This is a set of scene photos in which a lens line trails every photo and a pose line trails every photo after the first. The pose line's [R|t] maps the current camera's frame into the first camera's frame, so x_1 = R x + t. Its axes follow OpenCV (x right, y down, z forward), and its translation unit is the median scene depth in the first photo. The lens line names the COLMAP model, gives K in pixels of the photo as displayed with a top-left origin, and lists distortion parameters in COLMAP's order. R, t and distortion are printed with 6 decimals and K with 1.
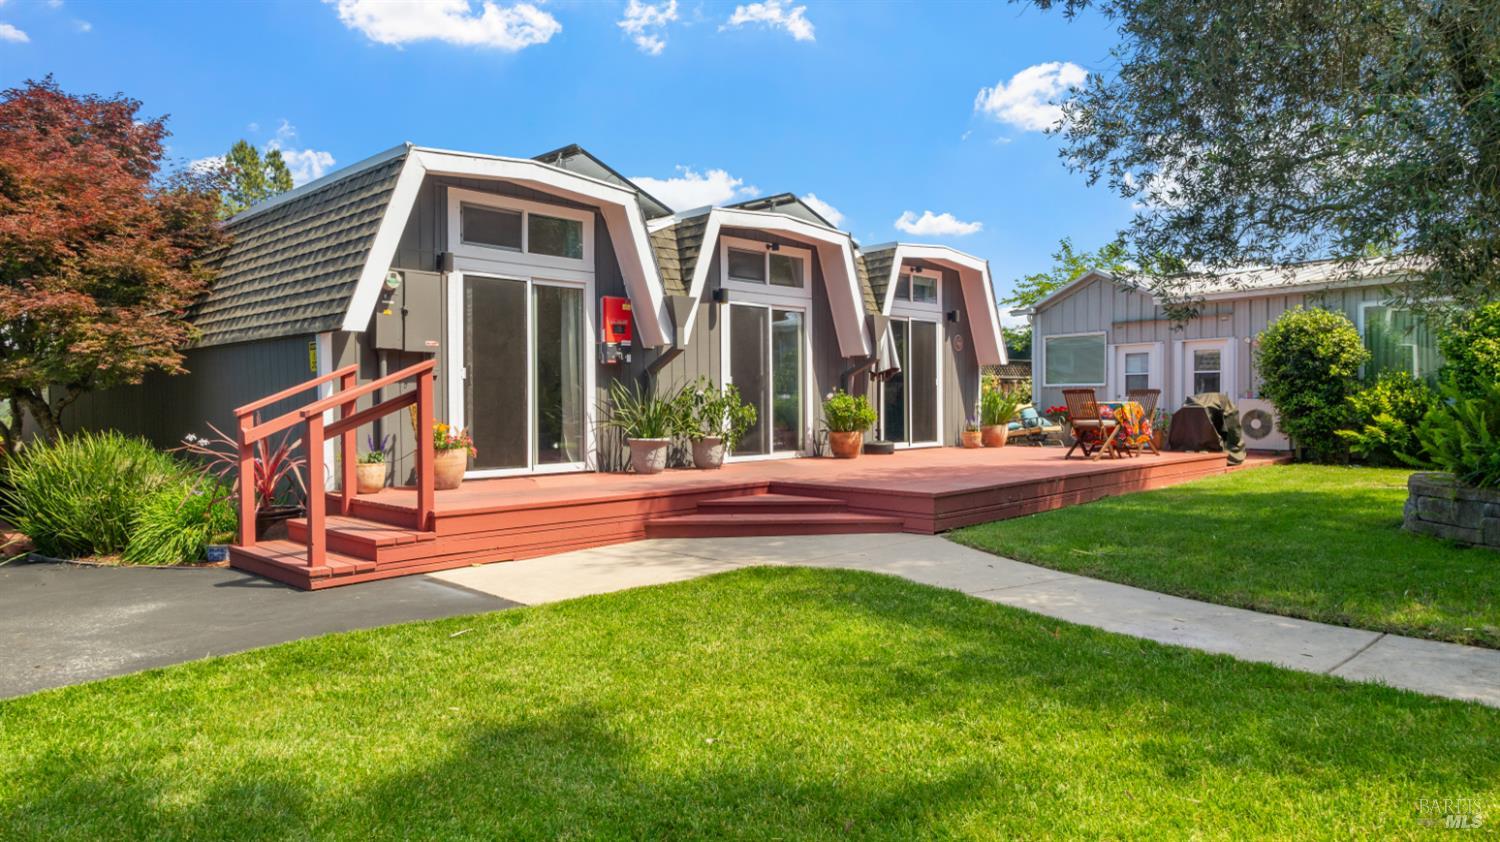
lens RADIAL K [[968.4, 0, 737.3], [0, 968.4, 426.0], [0, 0, 1]] dist [0.001434, -0.000241]
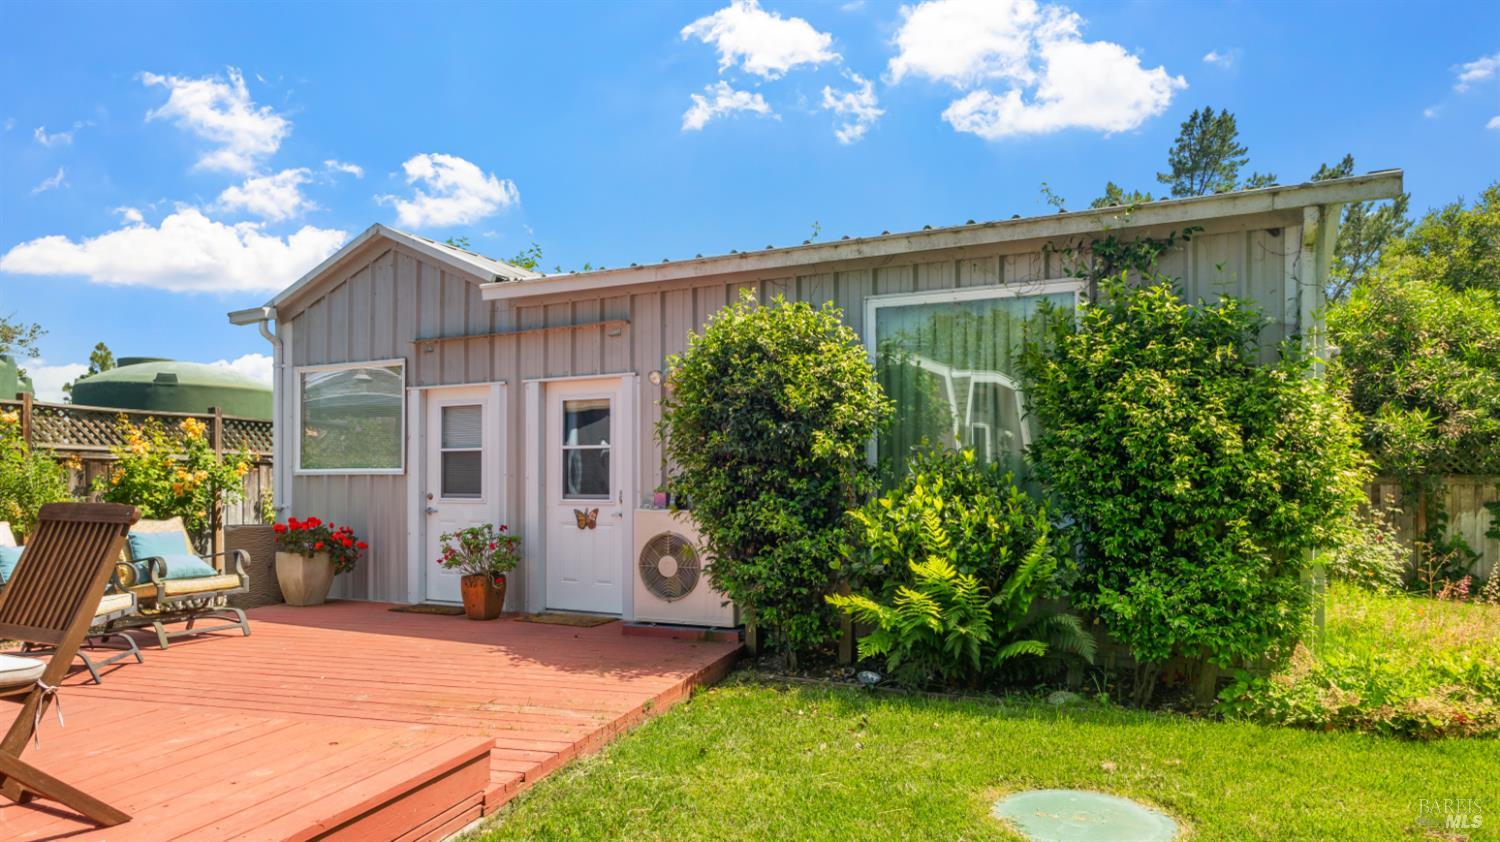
lens RADIAL K [[968.4, 0, 753.6], [0, 968.4, 500.4], [0, 0, 1]] dist [0.001434, -0.000241]
pose [[0.879353, -0.005131, 0.476143, 0.390522], [0.008181, 0.999957, -0.004333, -0.031986], [-0.476101, 0.007706, 0.879357, 0.645310]]
